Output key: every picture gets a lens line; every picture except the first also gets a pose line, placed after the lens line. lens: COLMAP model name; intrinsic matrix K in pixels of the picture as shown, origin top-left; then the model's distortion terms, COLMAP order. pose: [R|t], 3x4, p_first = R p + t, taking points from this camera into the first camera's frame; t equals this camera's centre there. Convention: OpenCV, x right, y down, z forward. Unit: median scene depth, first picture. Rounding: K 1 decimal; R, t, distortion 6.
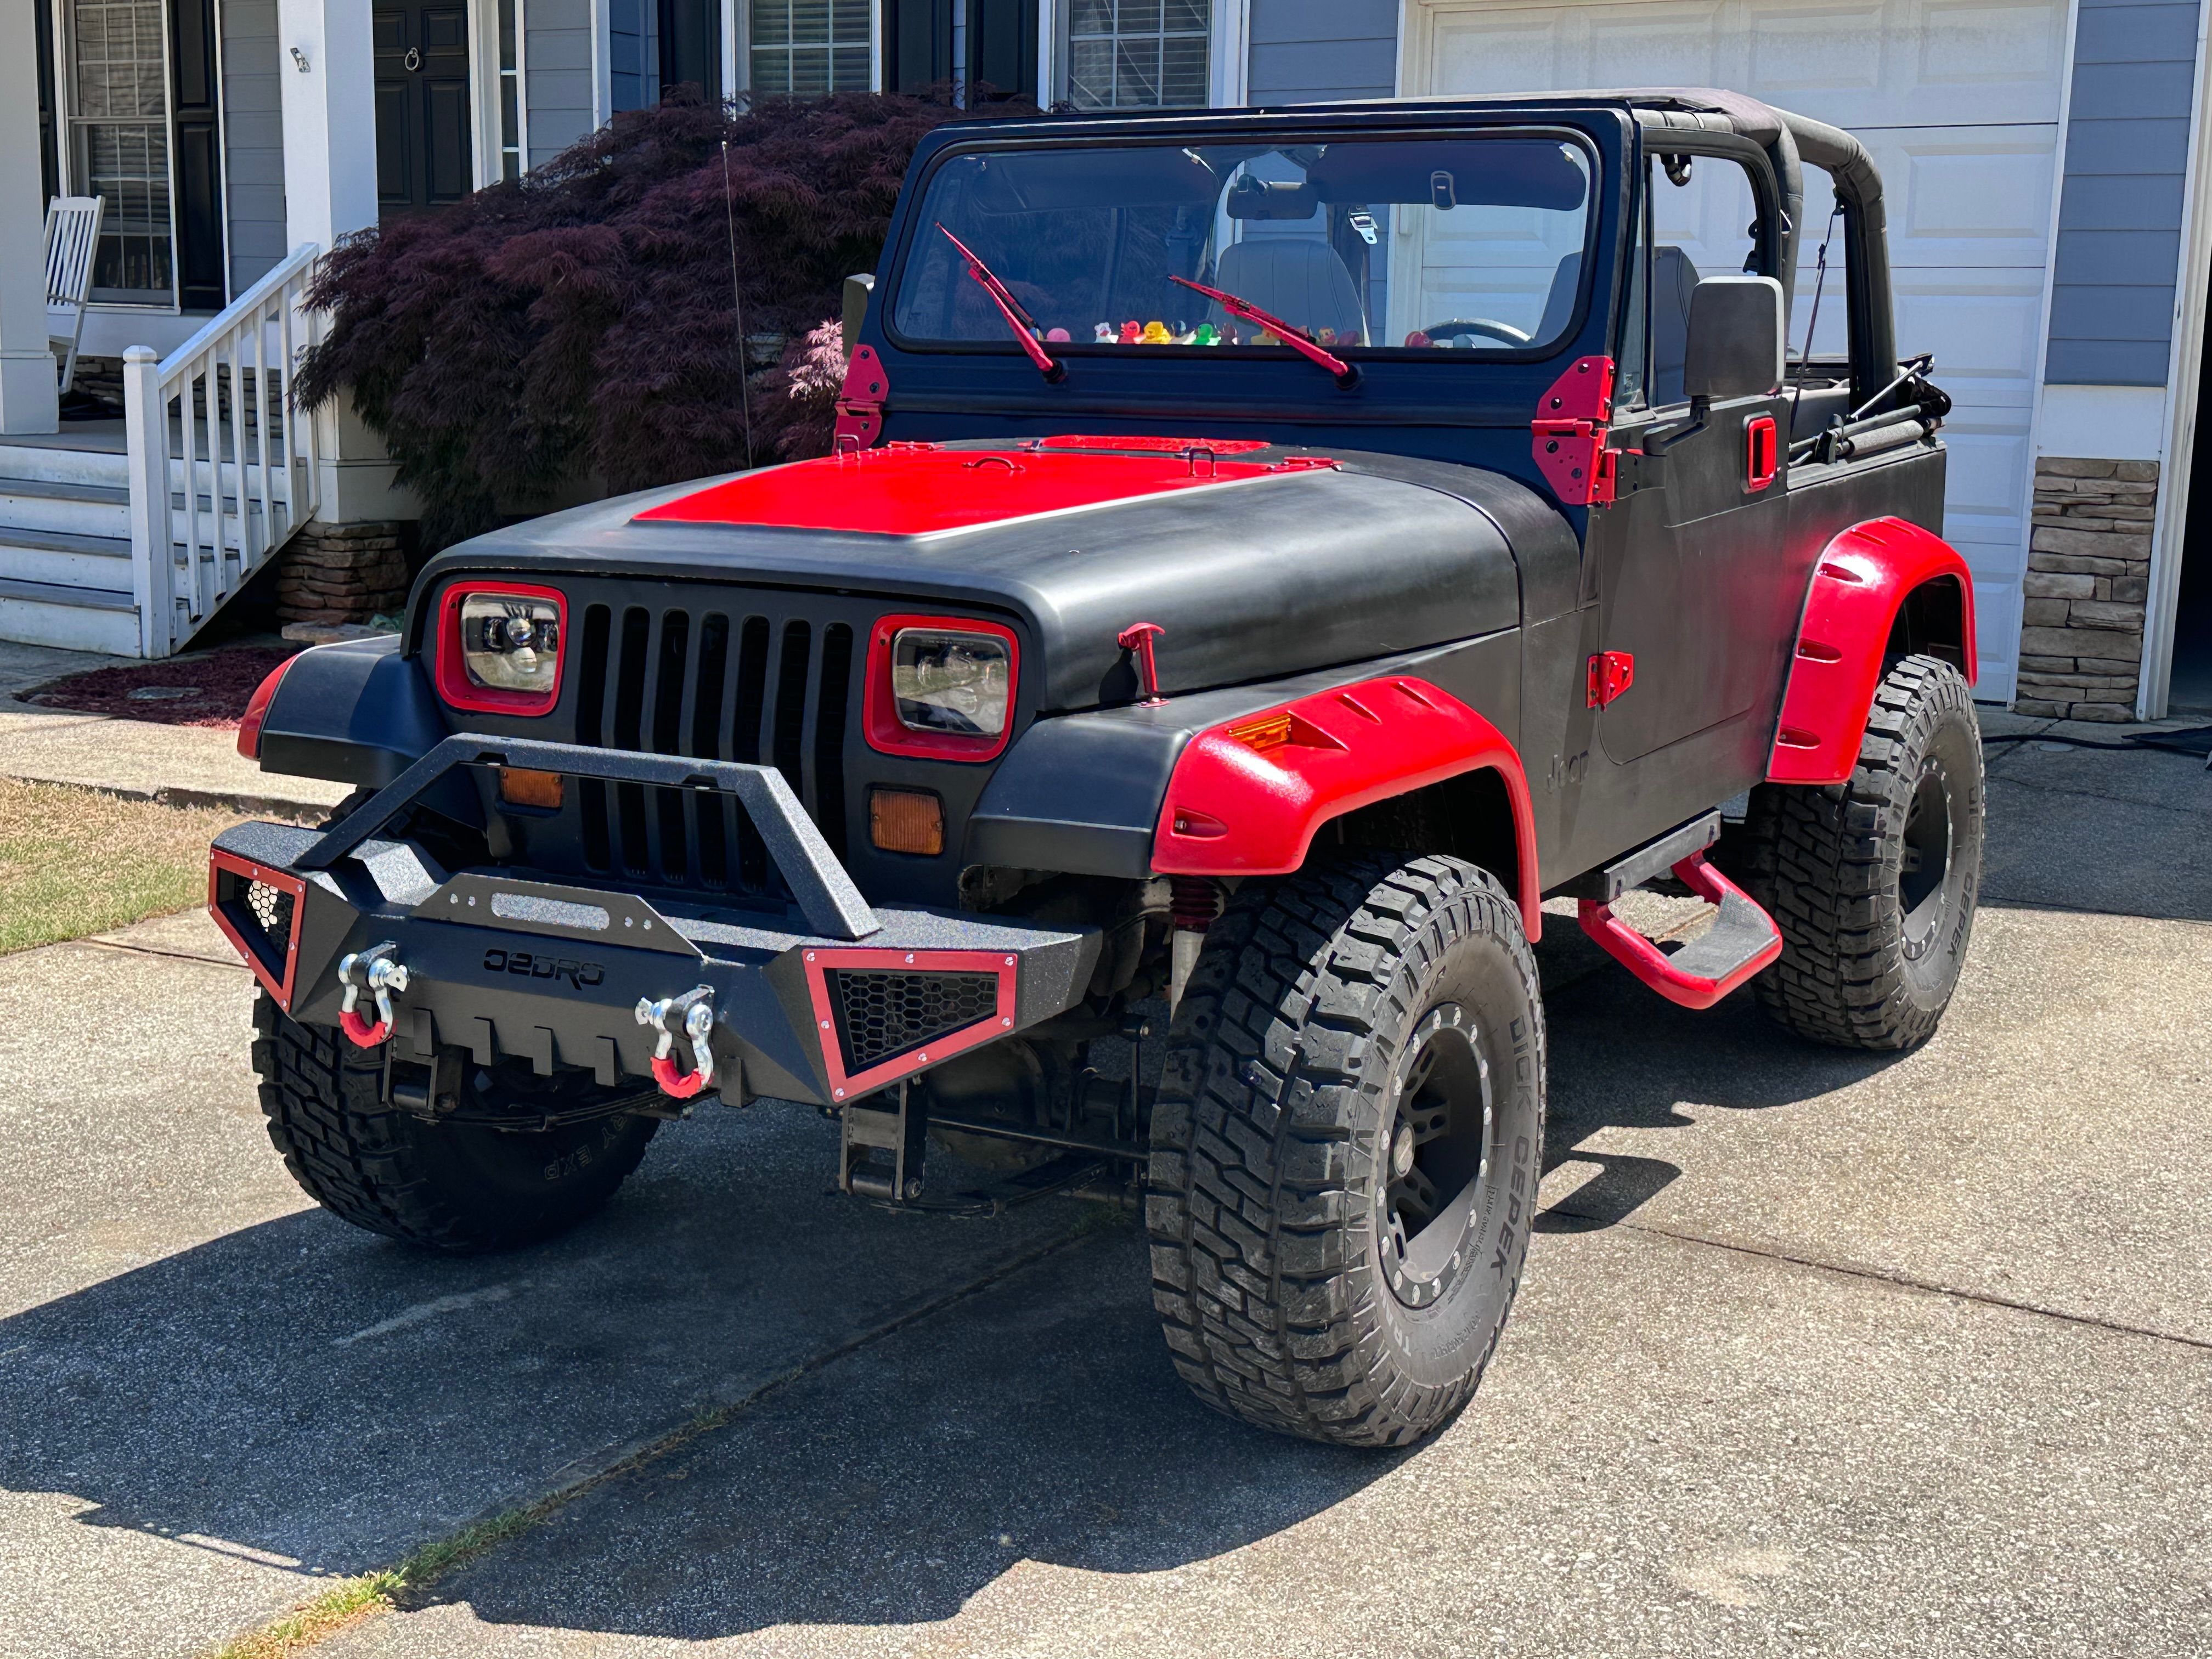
lens RADIAL K [[2846.9, 0, 1095.4], [0, 2846.9, 822.2], [0, 0, 1]] dist [0.118500, 0.000000]
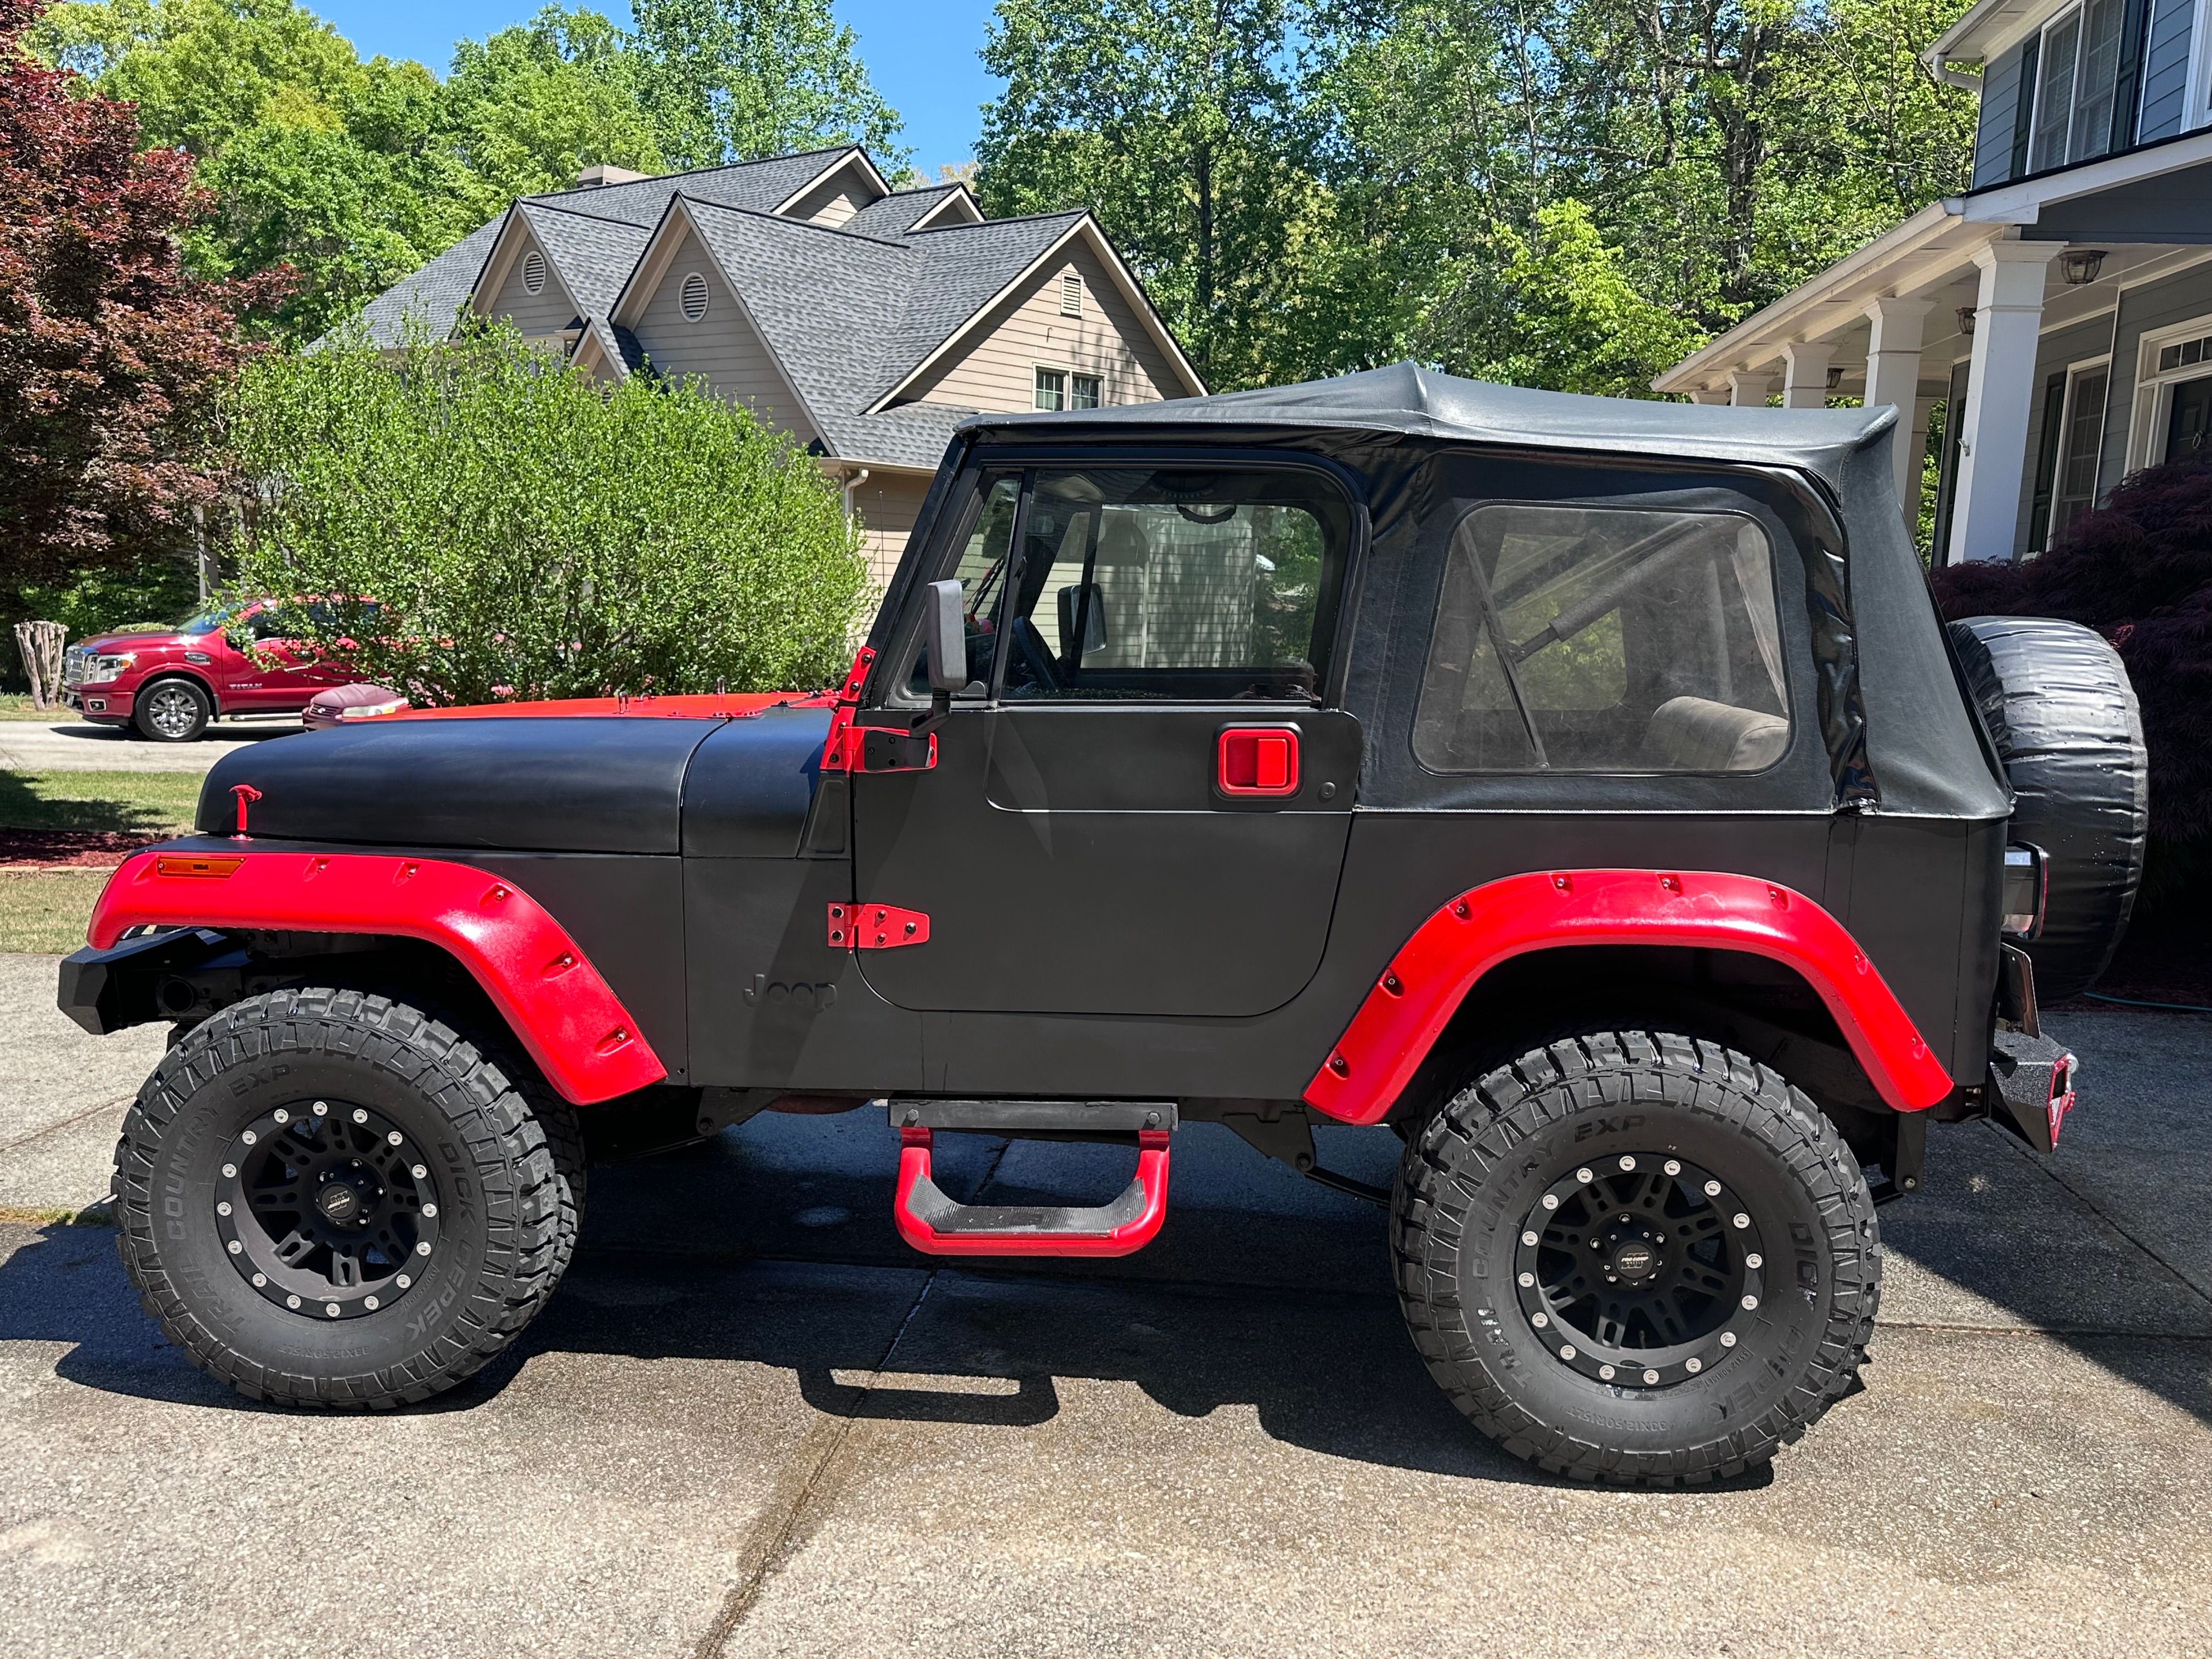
lens RADIAL K [[1770.4, 0, 1100.5], [0, 1770.4, 846.3], [0, 0, 1]] dist [0.053256, -0.053871]
pose [[0.451522, 0.138494, -0.881446, 0.931590], [-0.188635, 0.980368, 0.057408, -0.155864], [0.872092, 0.140351, 0.468782, 0.843842]]
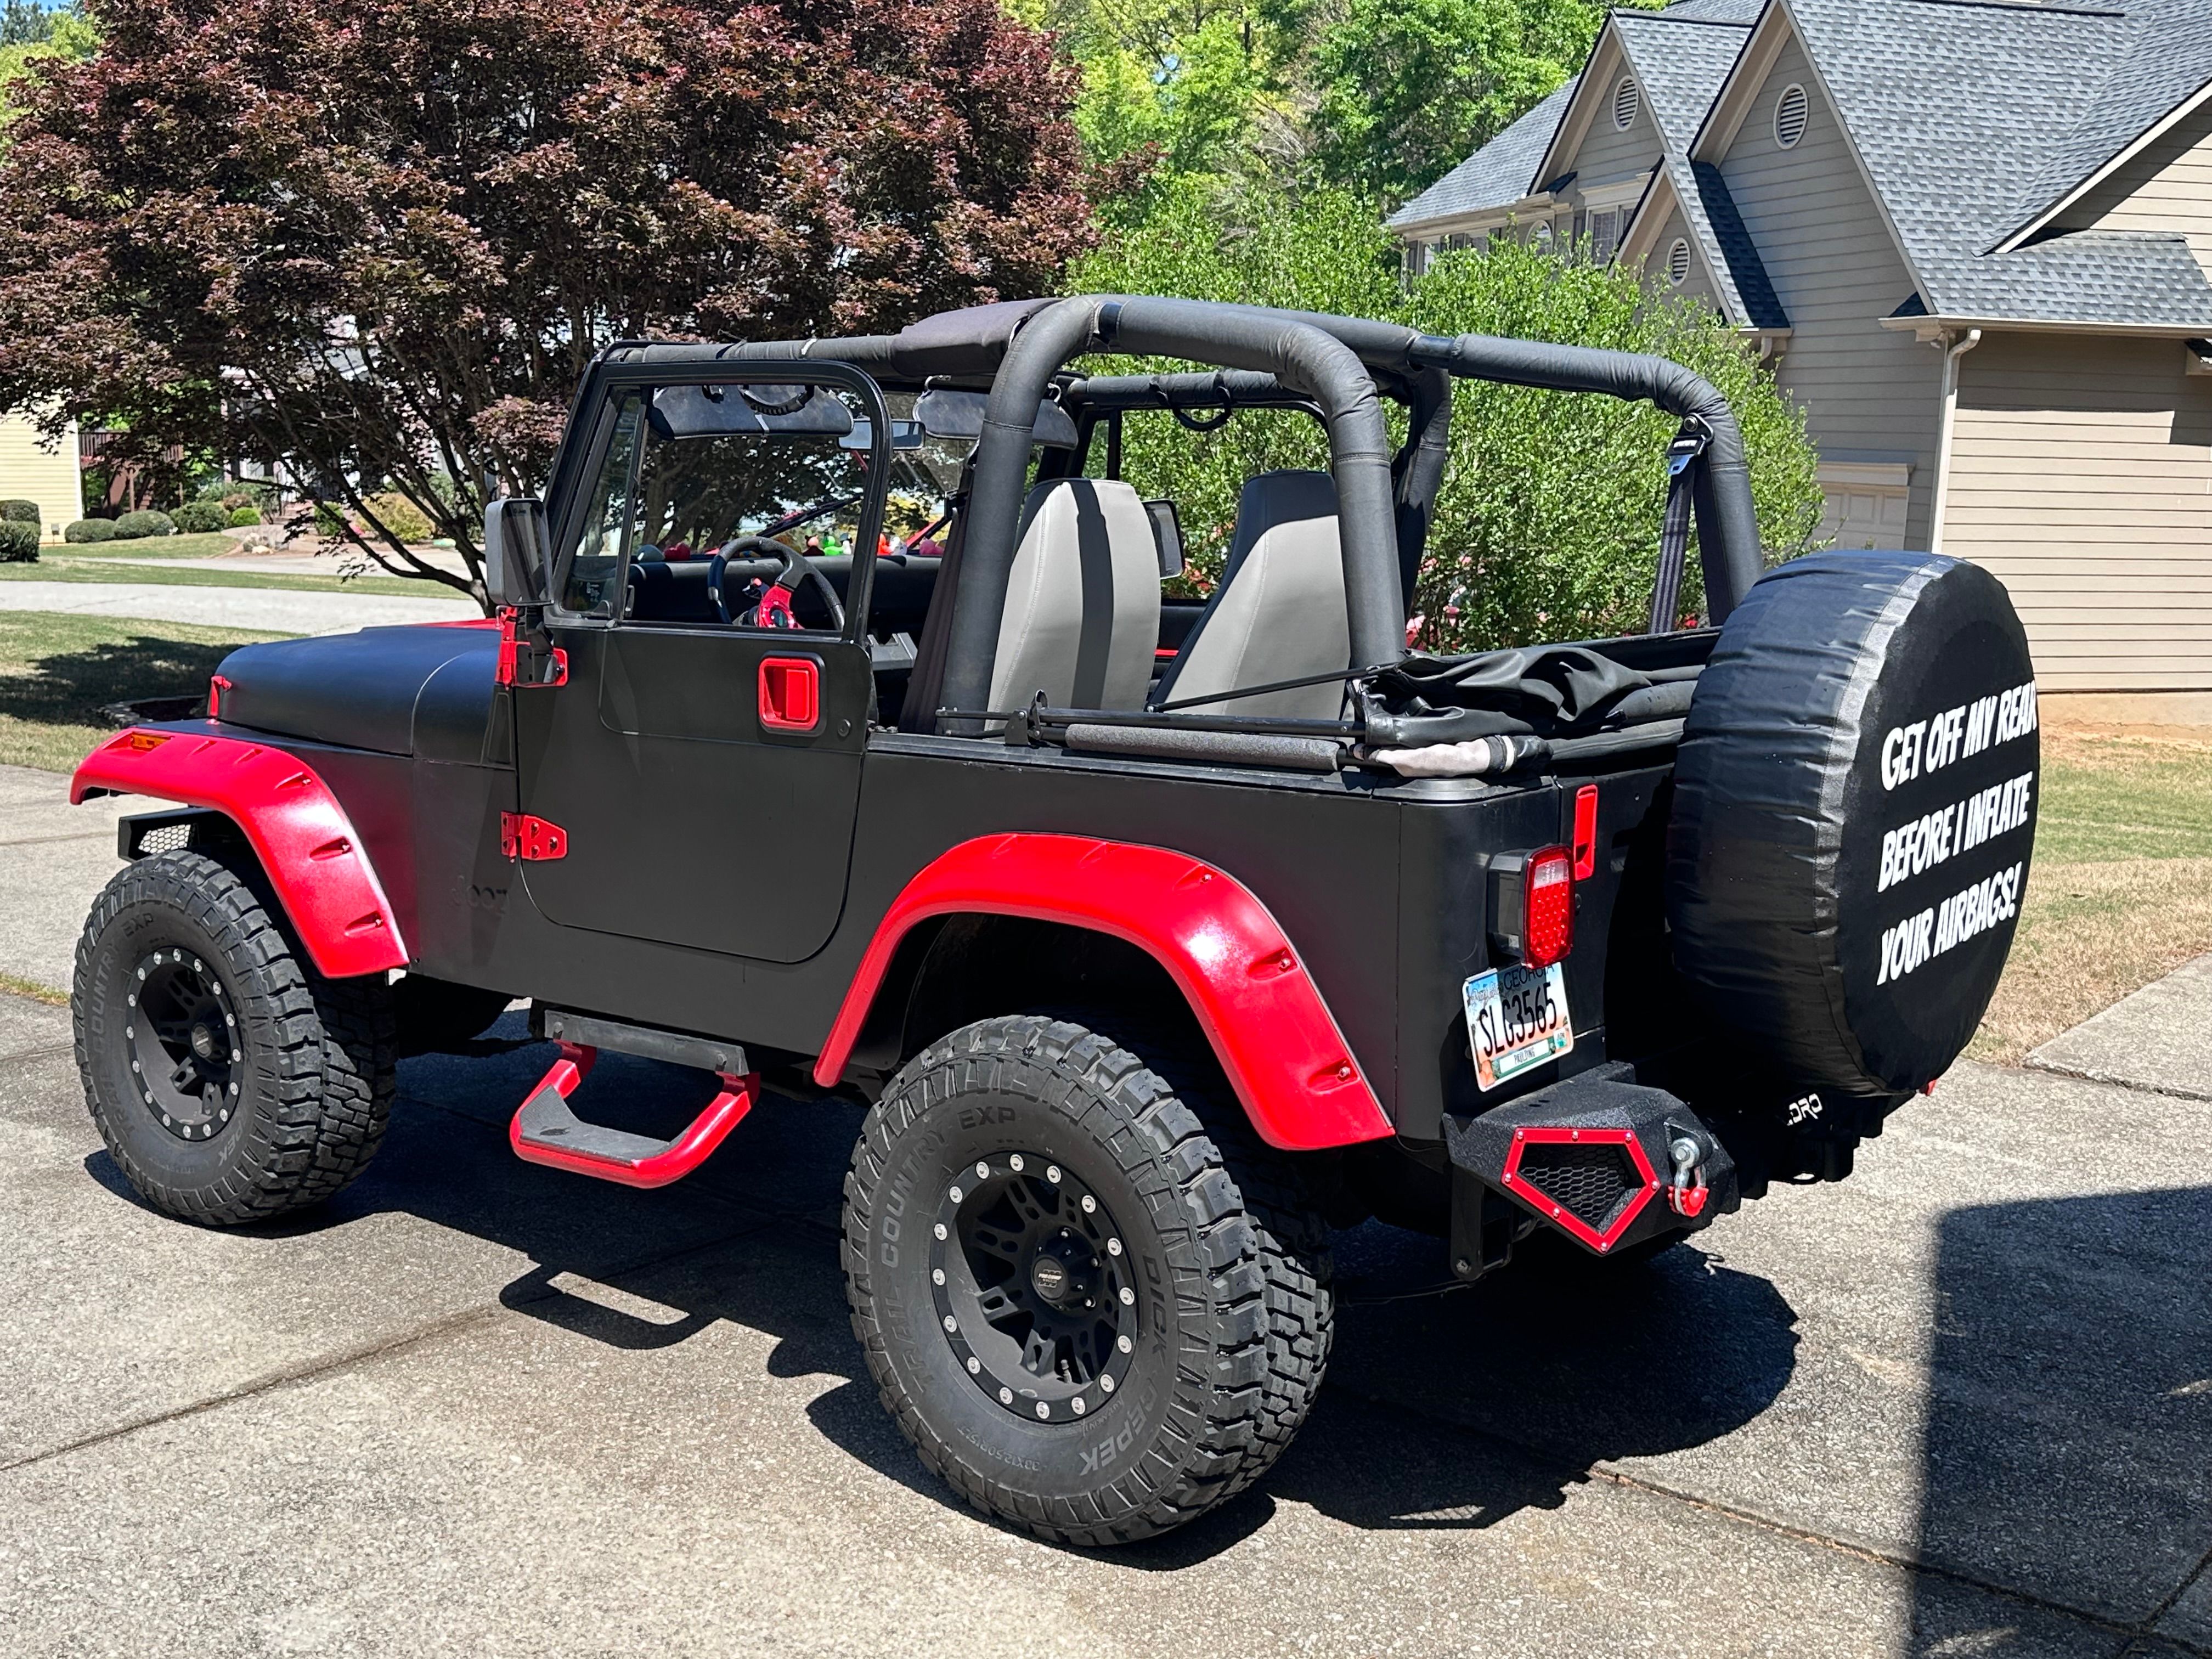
lens RADIAL K [[2344.6, 0, 1123.4], [0, 2344.6, 834.6], [0, 0, 1]] dist [0.039437, 0.000000]
pose [[-0.110602, 0.157205, -0.981353, 1.220610], [-0.200026, 0.963685, 0.176918, -0.301941], [0.973528, 0.215863, -0.075140, 1.470715]]
